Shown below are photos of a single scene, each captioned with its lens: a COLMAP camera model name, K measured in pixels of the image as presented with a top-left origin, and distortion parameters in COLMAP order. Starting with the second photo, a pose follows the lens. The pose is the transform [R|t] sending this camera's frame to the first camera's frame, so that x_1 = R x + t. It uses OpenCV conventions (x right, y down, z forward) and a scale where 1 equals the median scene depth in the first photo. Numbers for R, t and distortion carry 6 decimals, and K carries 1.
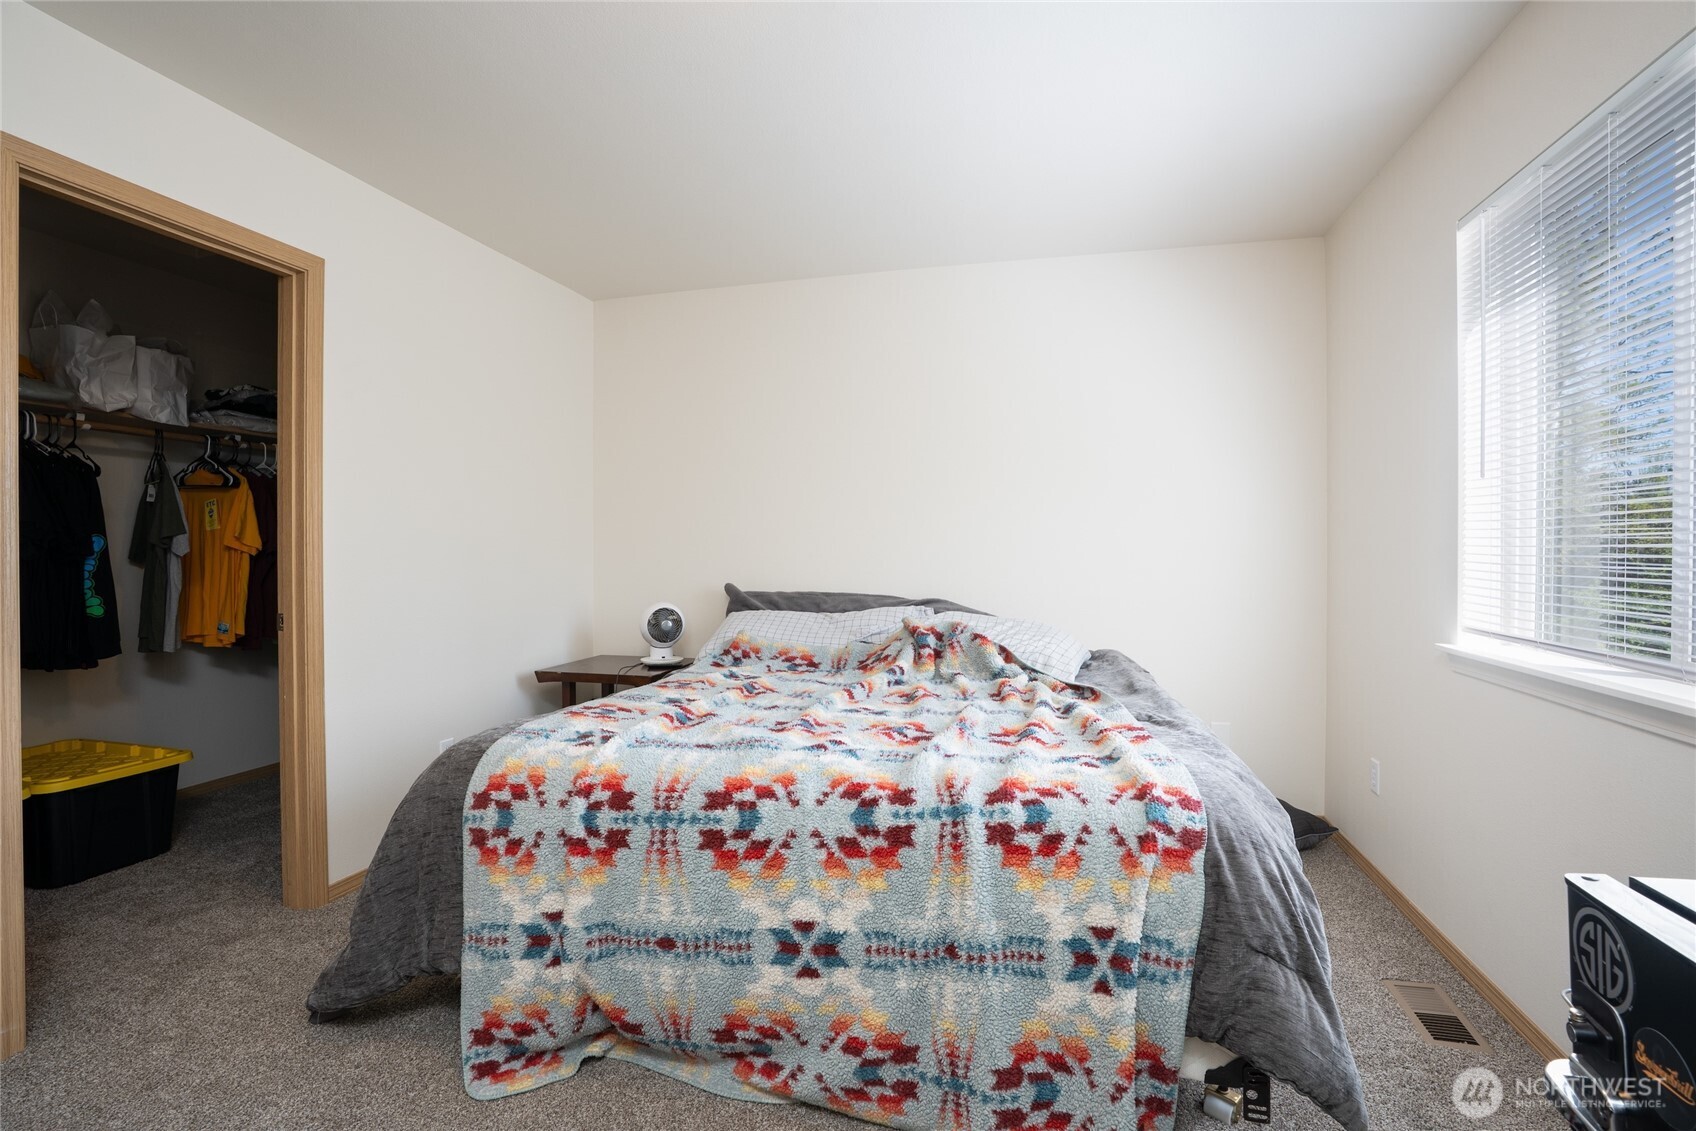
lens RADIAL K [[792.2, 0, 856.8], [0, 792.2, 556.8], [0, 0, 1]] dist [-0.039093, 0.000435]
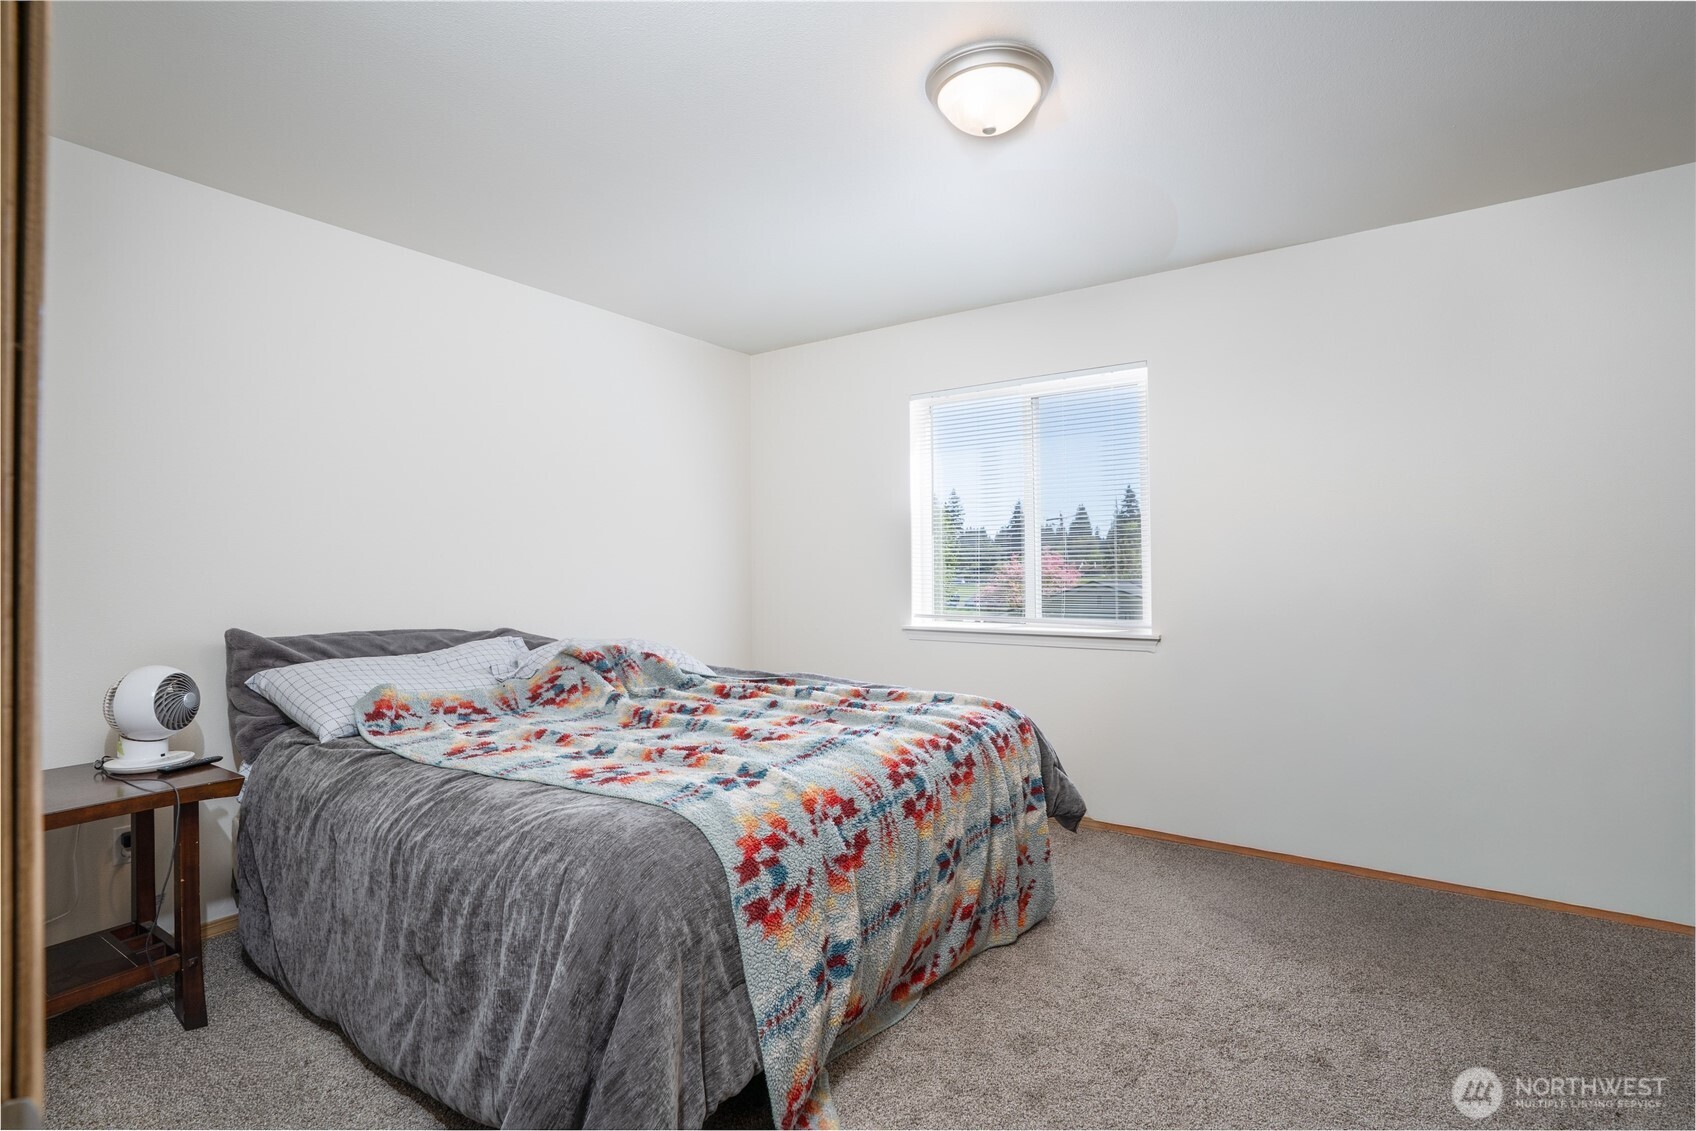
lens RADIAL K [[792.2, 0, 856.8], [0, 792.2, 556.8], [0, 0, 1]] dist [-0.039093, 0.000435]
pose [[0.330313, 0.012387, 0.943790, -1.331929], [0.013662, 0.999746, -0.017903, -0.018675], [-0.943773, 0.018807, 0.330060, 0.622772]]
